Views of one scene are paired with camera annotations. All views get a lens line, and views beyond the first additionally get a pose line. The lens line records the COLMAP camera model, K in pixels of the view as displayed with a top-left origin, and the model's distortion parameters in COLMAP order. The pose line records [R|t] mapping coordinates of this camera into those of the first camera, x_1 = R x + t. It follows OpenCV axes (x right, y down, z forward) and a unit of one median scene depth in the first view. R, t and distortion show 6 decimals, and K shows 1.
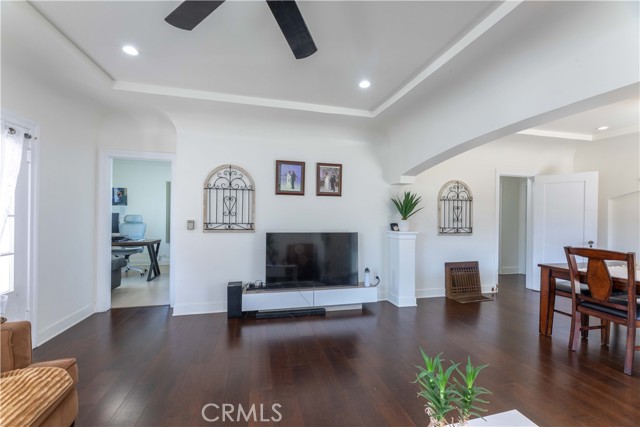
lens RADIAL K [[256.6, 0, 311.6], [0, 256.6, 217.8], [0, 0, 1]] dist [-0.001980, -0.000977]
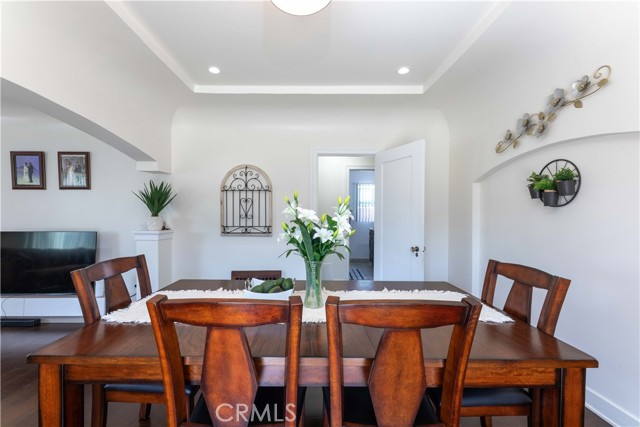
lens RADIAL K [[282.6, 0, 314.2], [0, 282.6, 218.9], [0, 0, 1]] dist [0.003241, 0.000230]
pose [[0.974854, -0.007500, -0.222719, 0.955466], [0.005753, 0.999947, -0.008490, 0.024482], [0.222771, 0.006996, 0.974846, 0.222961]]
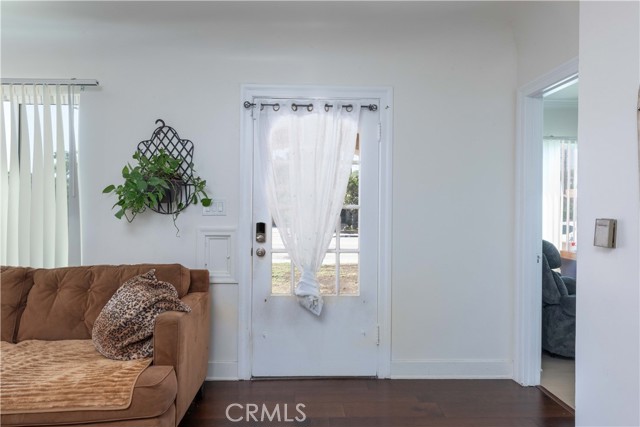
lens RADIAL K [[377.5, 0, 318.5], [0, 377.5, 209.9], [0, 0, 1]] dist [0.005688, -0.000687]
pose [[-0.196190, -0.010699, -0.980507, 0.047438], [-0.014464, 0.999863, -0.008016, 0.007430], [0.980459, 0.012609, -0.196318, 0.594063]]
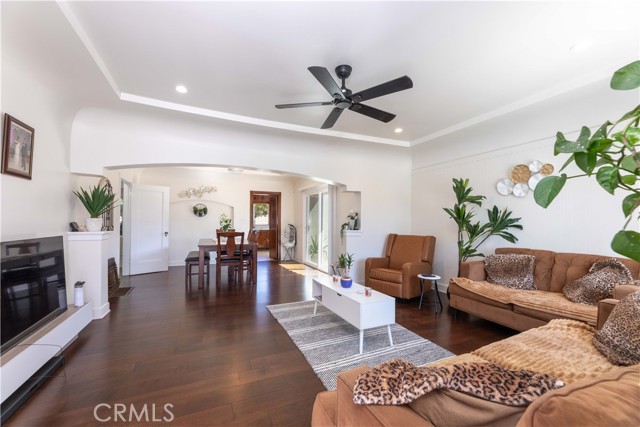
lens RADIAL K [[256.6, 0, 320.1], [0, 256.6, 219.6], [0, 0, 1]] dist [-0.001980, -0.000977]
pose [[-0.209486, -0.005208, 0.977798, -0.574536], [-0.003106, 0.999984, 0.004661, 0.006291], [-0.977807, -0.002061, -0.209499, 0.403041]]
